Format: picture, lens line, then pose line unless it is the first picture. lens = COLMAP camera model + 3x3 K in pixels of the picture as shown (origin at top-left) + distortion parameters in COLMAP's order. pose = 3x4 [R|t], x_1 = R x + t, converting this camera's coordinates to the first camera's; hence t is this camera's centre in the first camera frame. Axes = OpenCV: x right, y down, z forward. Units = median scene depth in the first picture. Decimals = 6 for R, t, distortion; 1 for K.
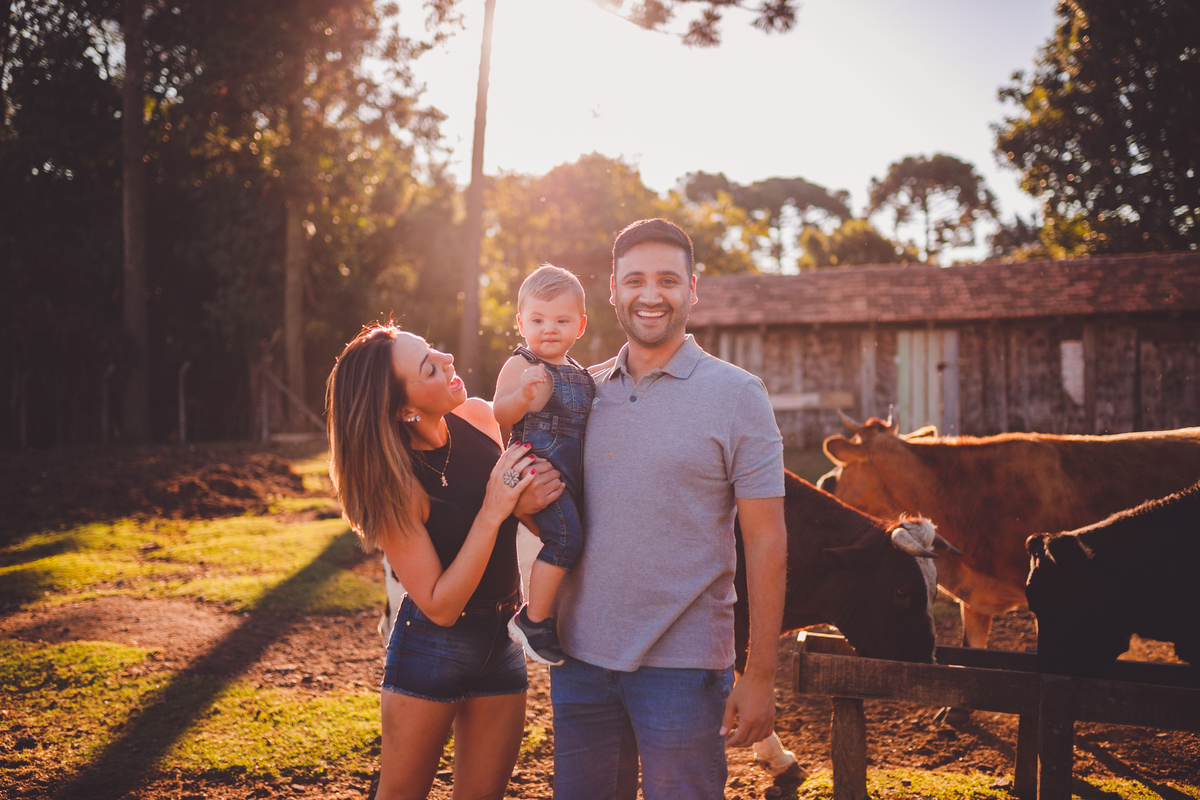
lens RADIAL K [[1170.5, 0, 601.9], [0, 1170.5, 399.9], [0, 0, 1]] dist [-0.033478, 0.000000]
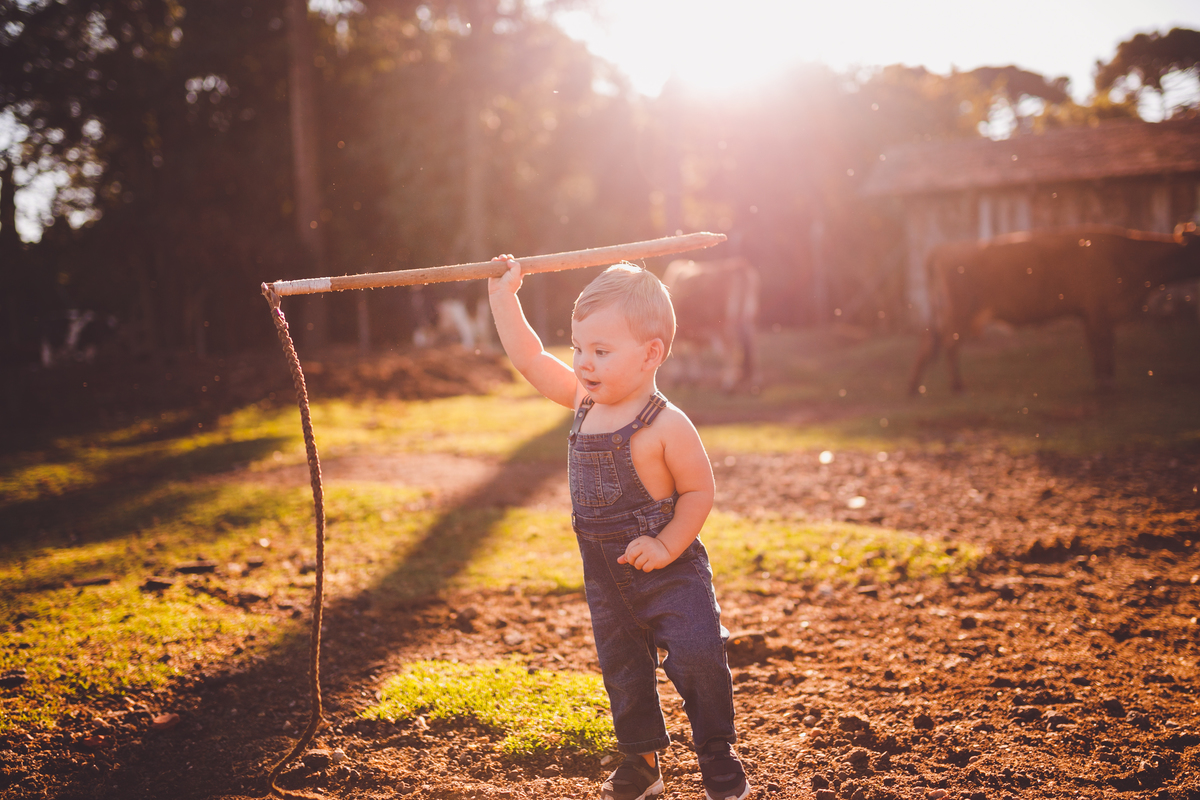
lens RADIAL K [[1259.4, 0, 606.6], [0, 1259.4, 401.0], [0, 0, 1]] dist [-0.052537, 0.000000]
pose [[0.990463, -0.022026, -0.136010, -0.027492], [0.028880, 0.998400, 0.048625, 0.022845], [0.134721, -0.052089, 0.989514, 0.027651]]
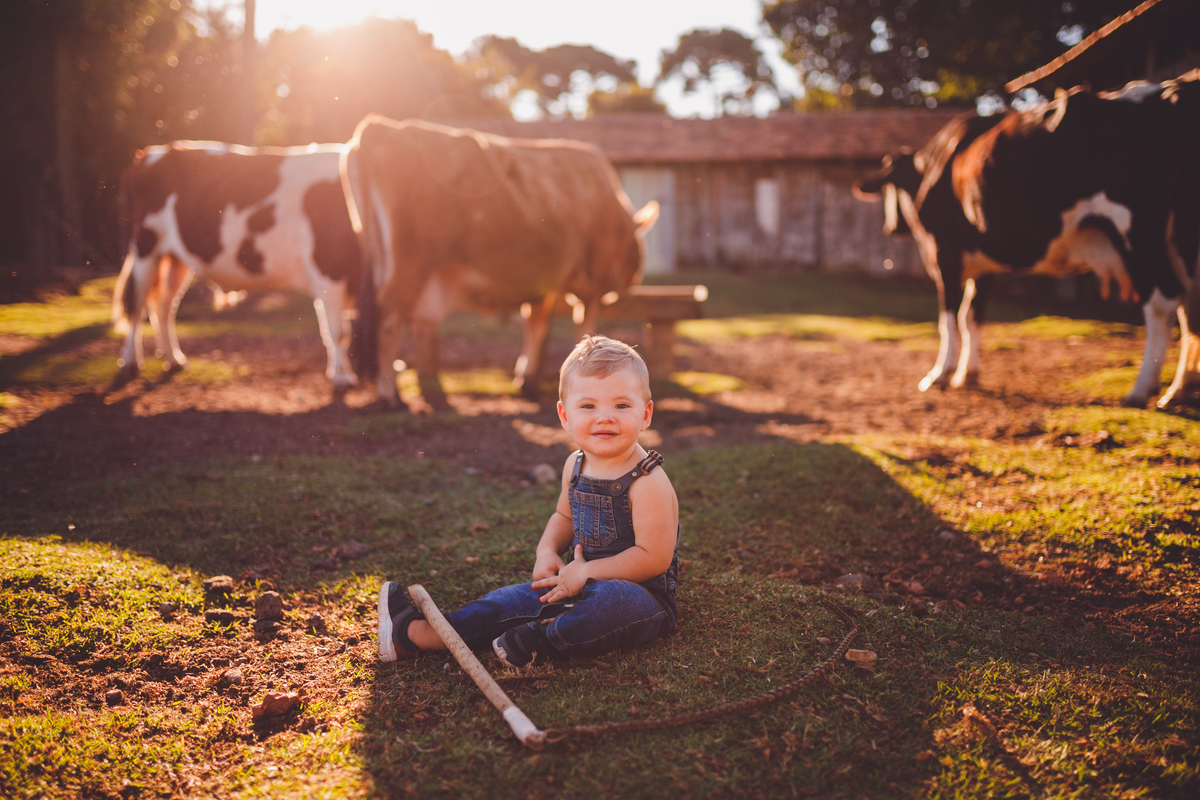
lens RADIAL K [[1170.5, 0, 622.9], [0, 1170.5, 410.2], [0, 0, 1]] dist [-0.033478, 0.000000]
pose [[0.983574, -0.010148, 0.180219, 0.023877], [-0.010613, 0.993440, 0.113861, 0.024818], [-0.180192, -0.113903, 0.977014, -0.083185]]
